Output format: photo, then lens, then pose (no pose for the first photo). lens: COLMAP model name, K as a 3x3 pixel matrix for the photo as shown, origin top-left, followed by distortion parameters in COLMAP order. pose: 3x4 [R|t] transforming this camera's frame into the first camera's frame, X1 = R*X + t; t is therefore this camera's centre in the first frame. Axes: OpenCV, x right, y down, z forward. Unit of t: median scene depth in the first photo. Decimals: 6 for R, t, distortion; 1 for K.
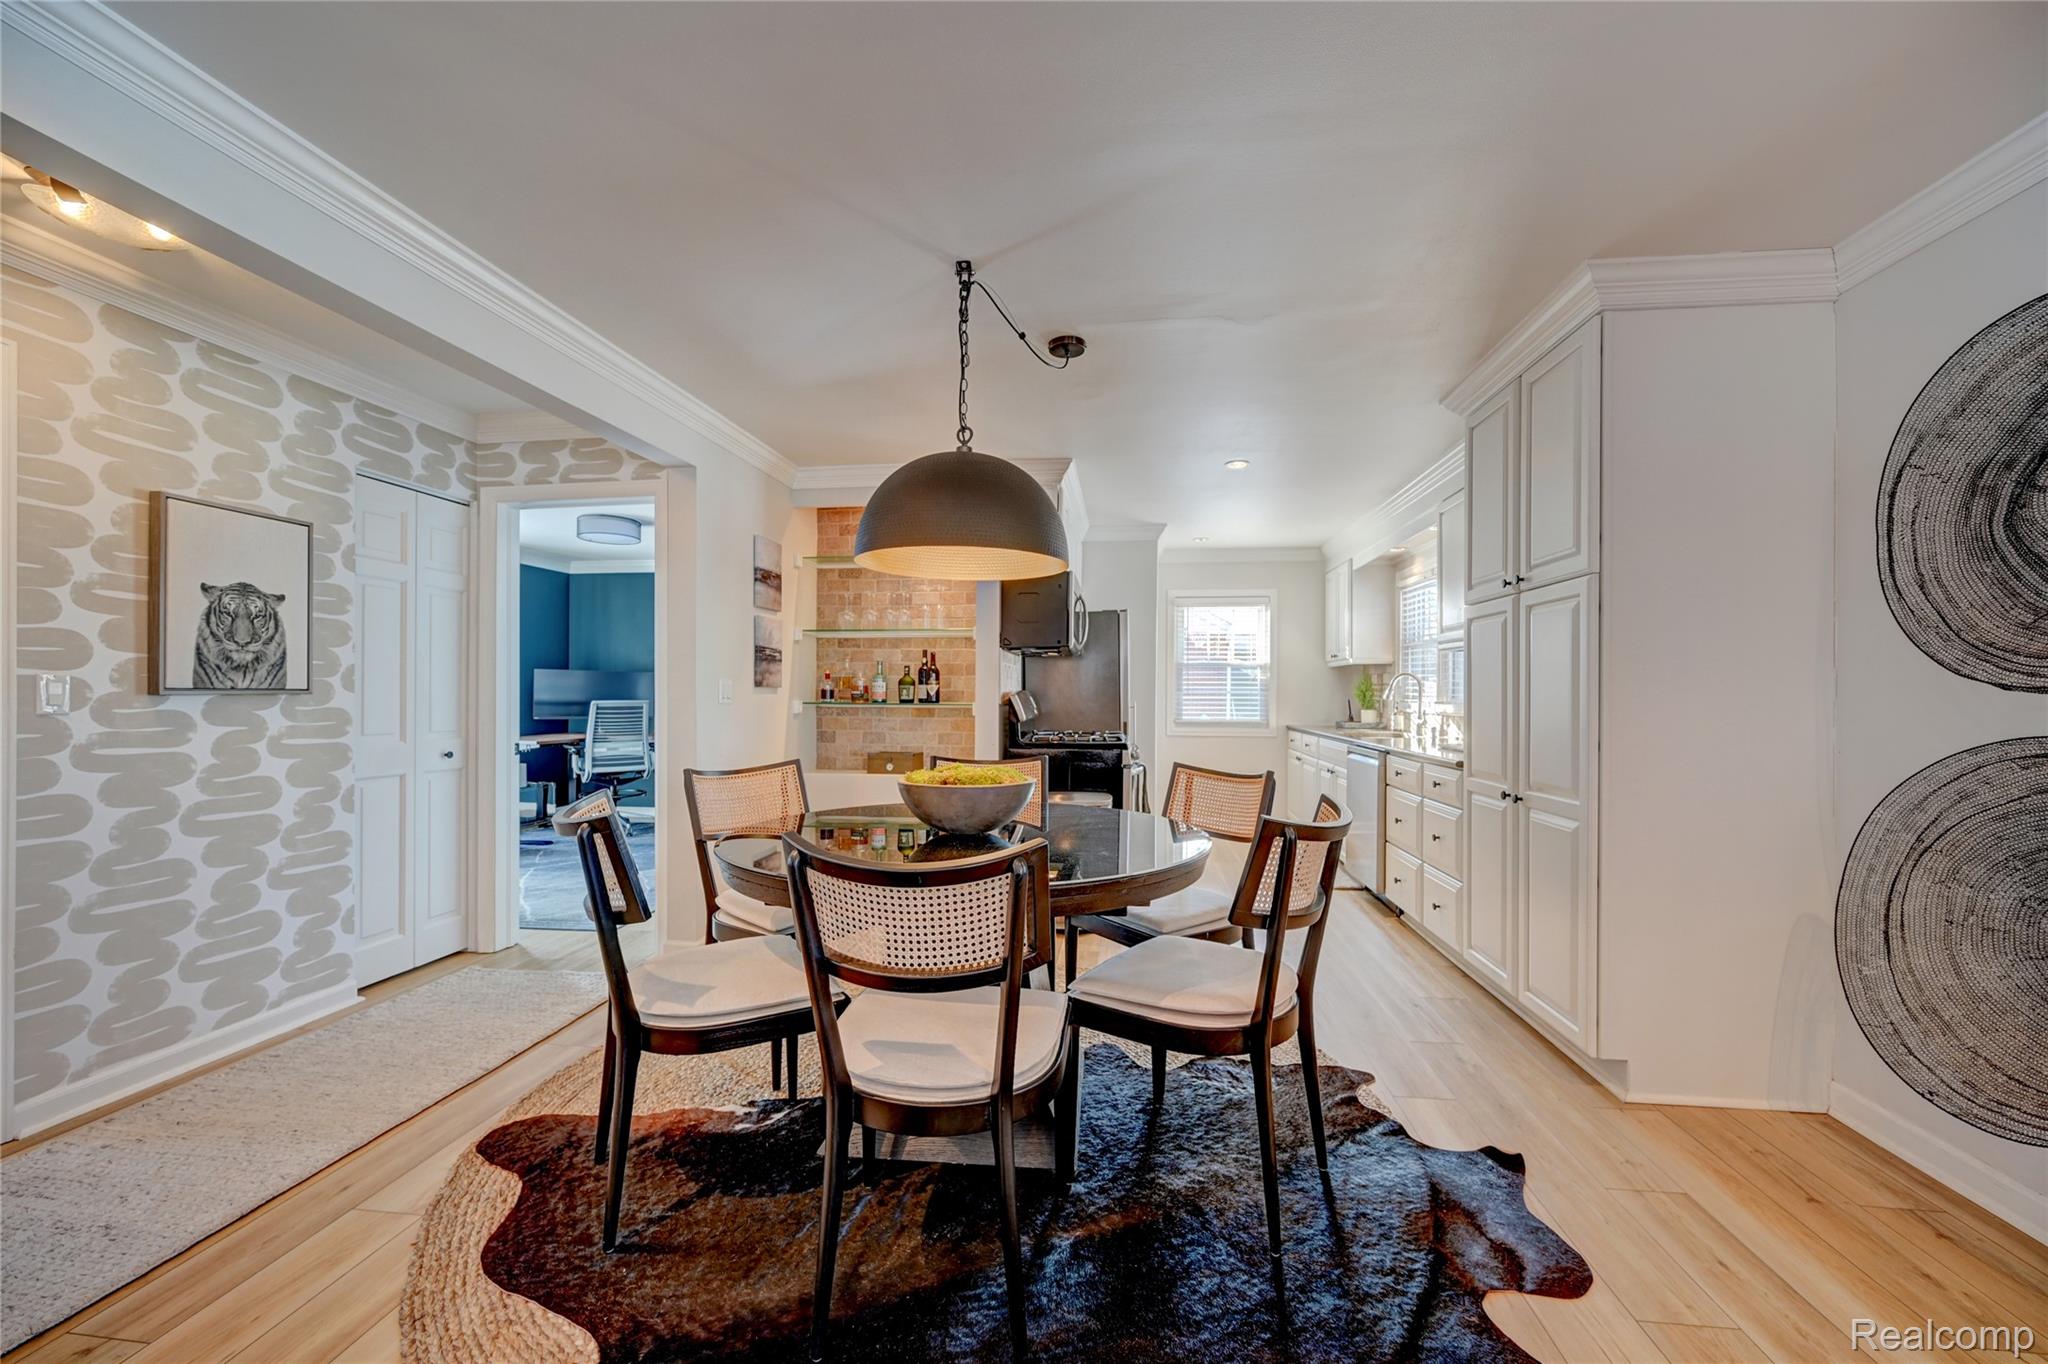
lens RADIAL K [[817.4, 0, 1028.2], [0, 817.4, 693.6], [0, 0, 1]] dist [0.000361, -0.000155]
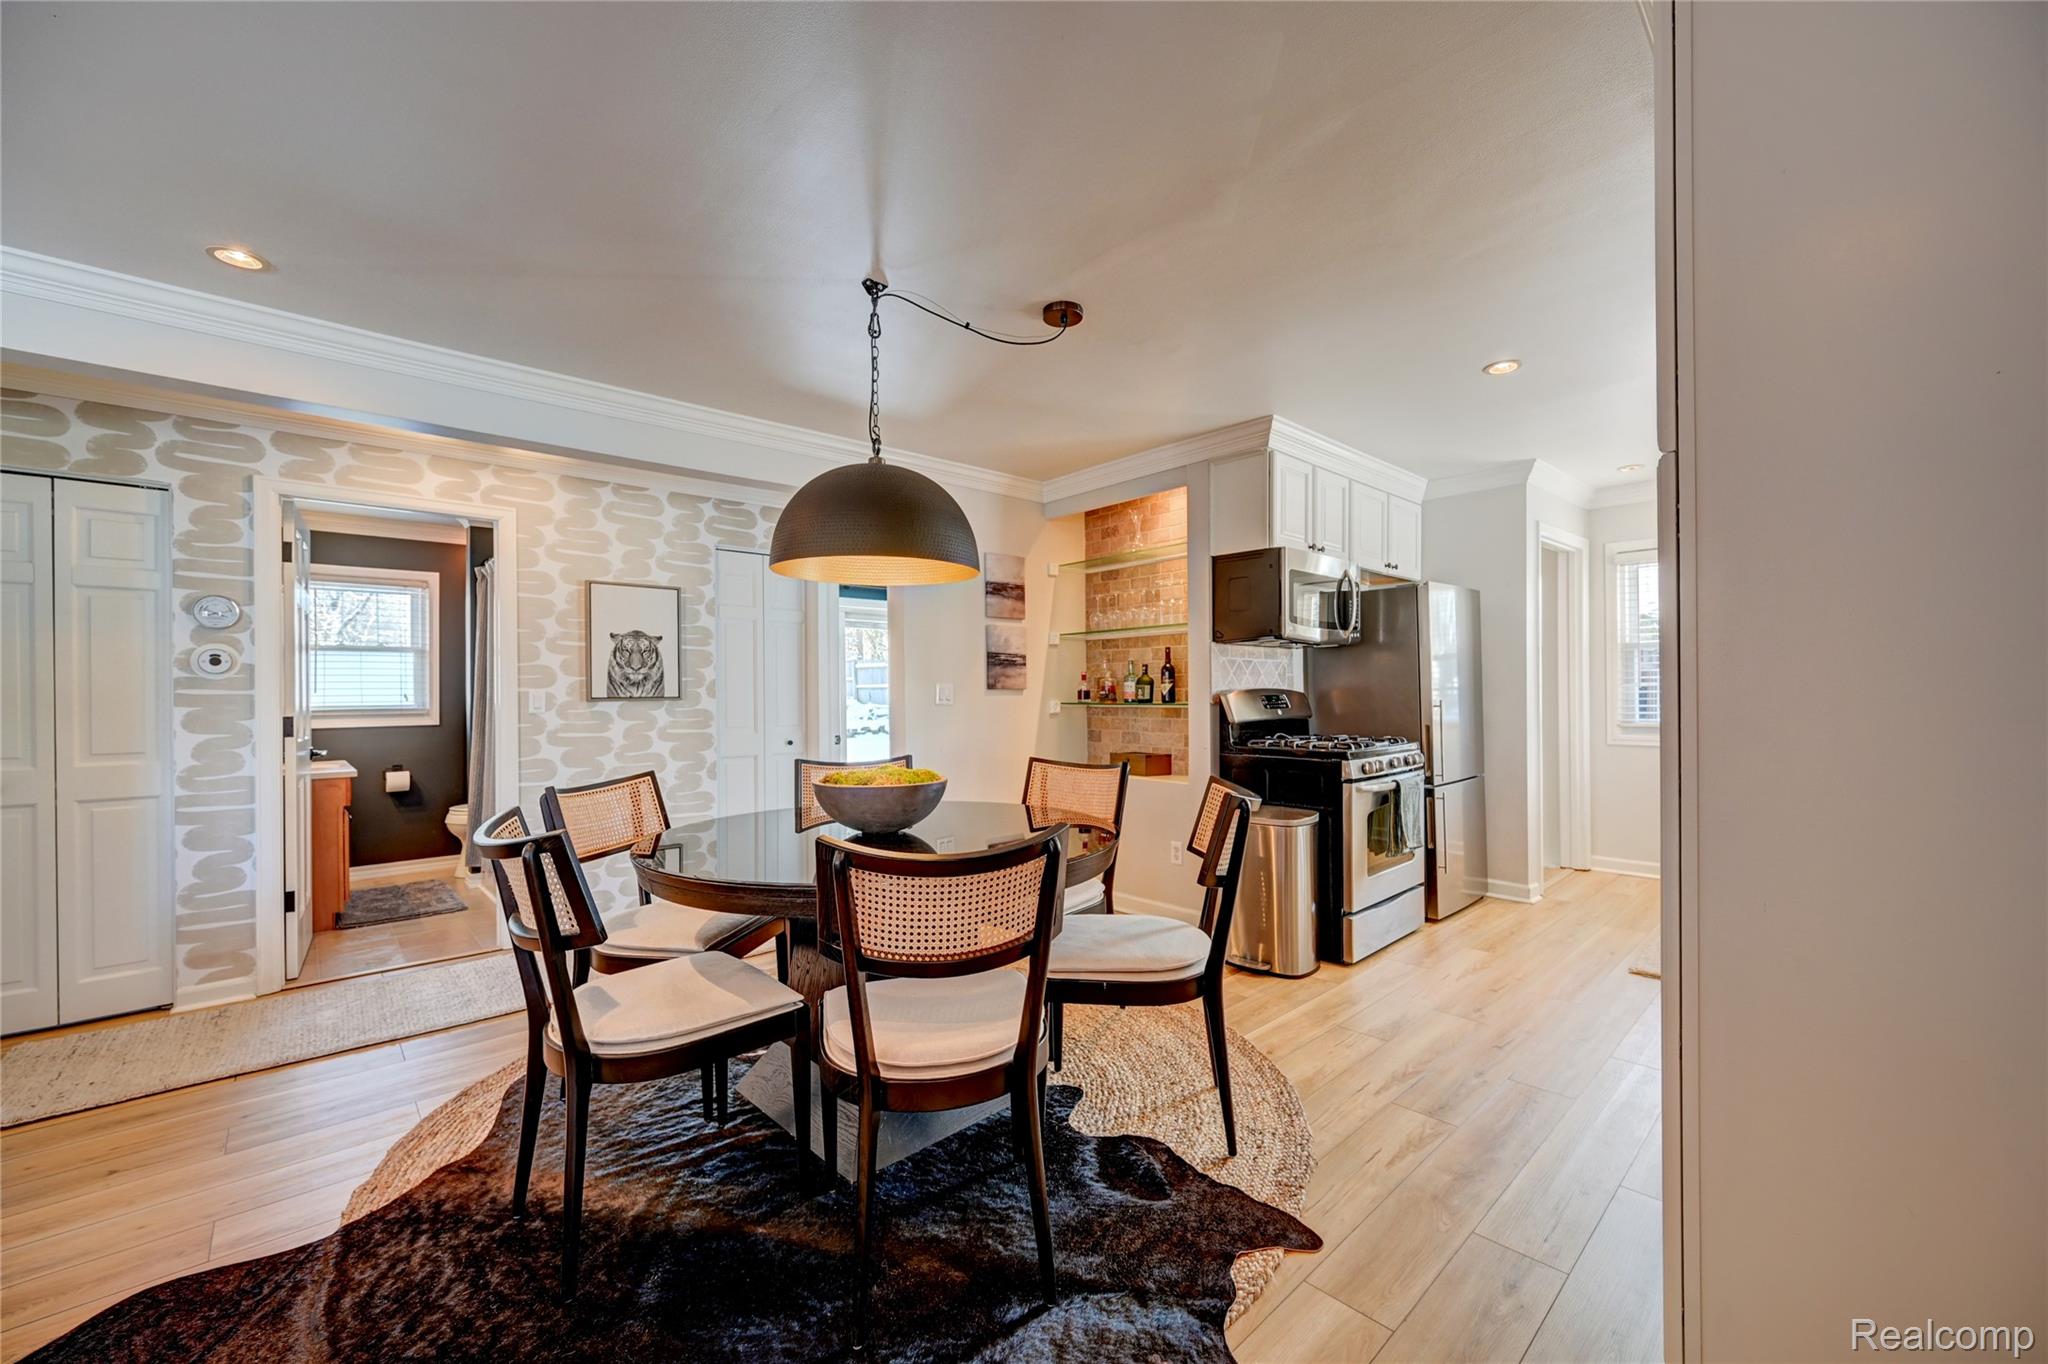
lens RADIAL K [[805.1, 0, 1016.5], [0, 805.1, 691.6], [0, 0, 1]] dist [0.000903, -0.000012]
pose [[0.756723, -0.012137, -0.653623, 0.543434], [0.013468, 0.999905, -0.002973, -0.001999], [0.653596, -0.006553, 0.756815, 0.261481]]
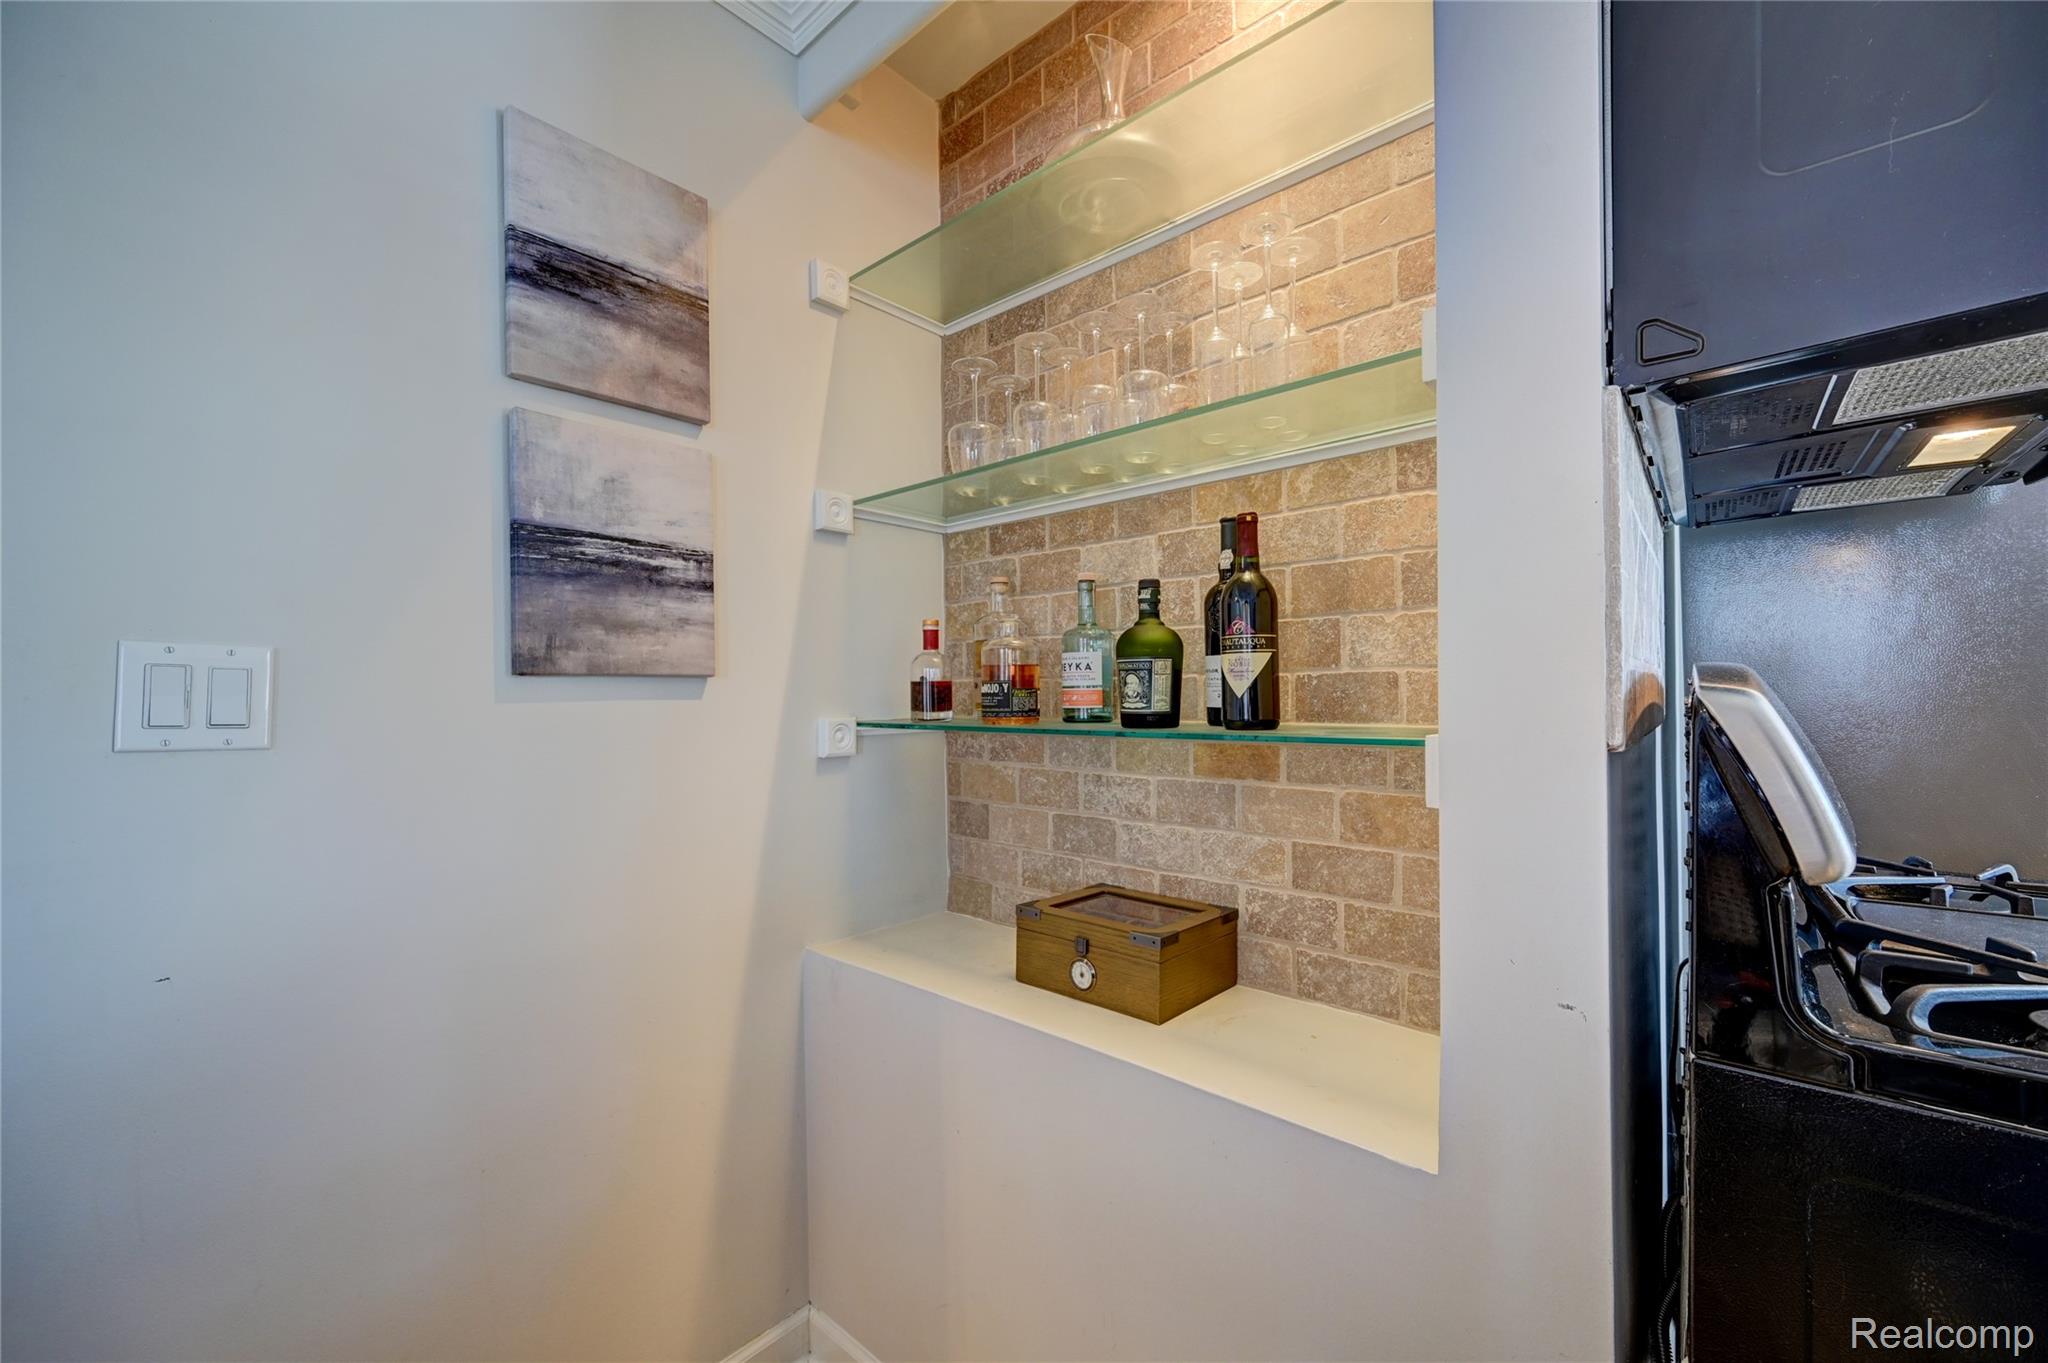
lens RADIAL K [[817.4, 0, 1028.2], [0, 817.4, 693.1], [0, 0, 1]] dist [0.000361, -0.000155]
pose [[0.835962, -0.011777, -0.548661, -0.059751], [0.015374, 0.999880, 0.001961, -0.000484], [0.548572, -0.010074, 0.836043, 1.148540]]
